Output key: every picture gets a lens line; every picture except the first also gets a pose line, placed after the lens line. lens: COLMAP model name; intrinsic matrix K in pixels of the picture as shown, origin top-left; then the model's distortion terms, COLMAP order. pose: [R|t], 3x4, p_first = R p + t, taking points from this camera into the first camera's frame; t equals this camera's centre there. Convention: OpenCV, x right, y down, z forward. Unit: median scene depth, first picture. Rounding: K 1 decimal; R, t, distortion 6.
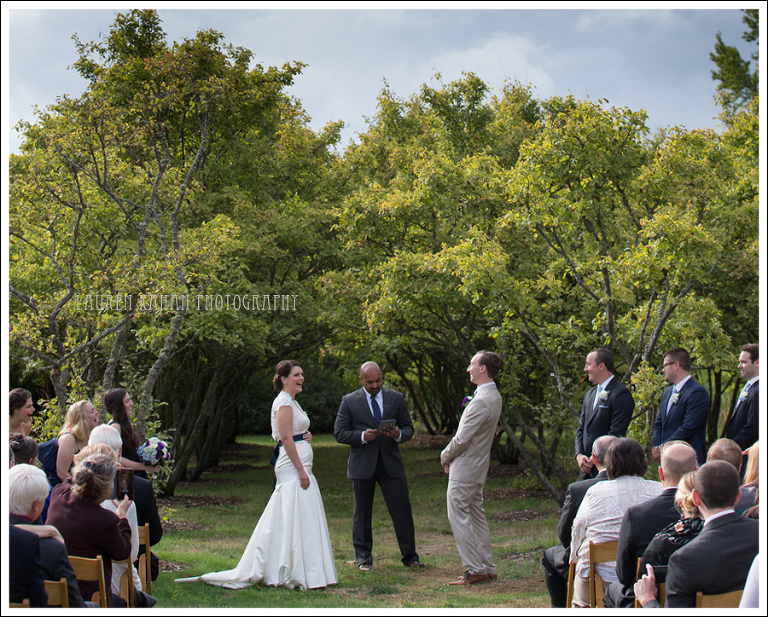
lens RADIAL K [[1594.8, 0, 383.3], [0, 1594.8, 308.9], [0, 0, 1]] dist [0.296307, 0.000000]
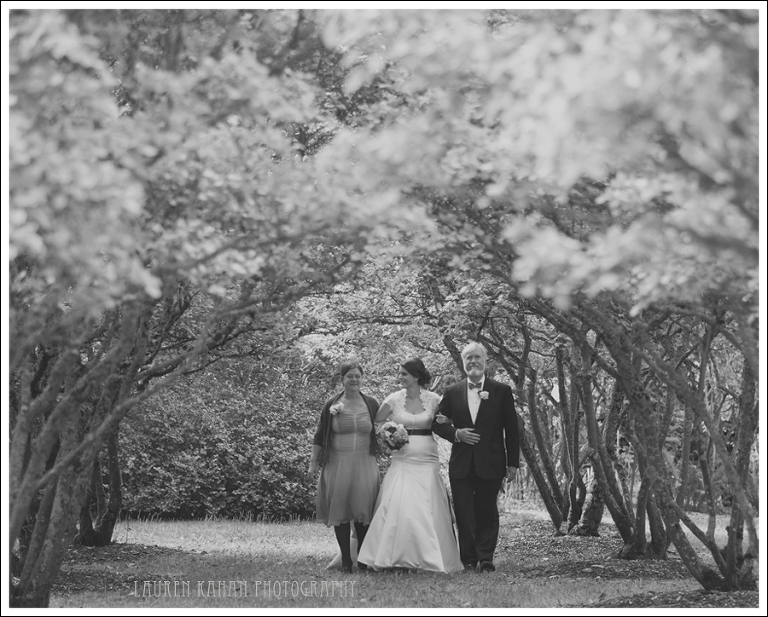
lens RADIAL K [[2773.5, 0, 384.6], [0, 2773.5, 308.9], [0, 0, 1]] dist [0.014130, 0.000000]
pose [[0.999744, 0.021052, -0.008303, -0.025804], [-0.021000, 0.999760, 0.006274, 0.028438], [0.008434, -0.006098, 0.999946, 0.525670]]
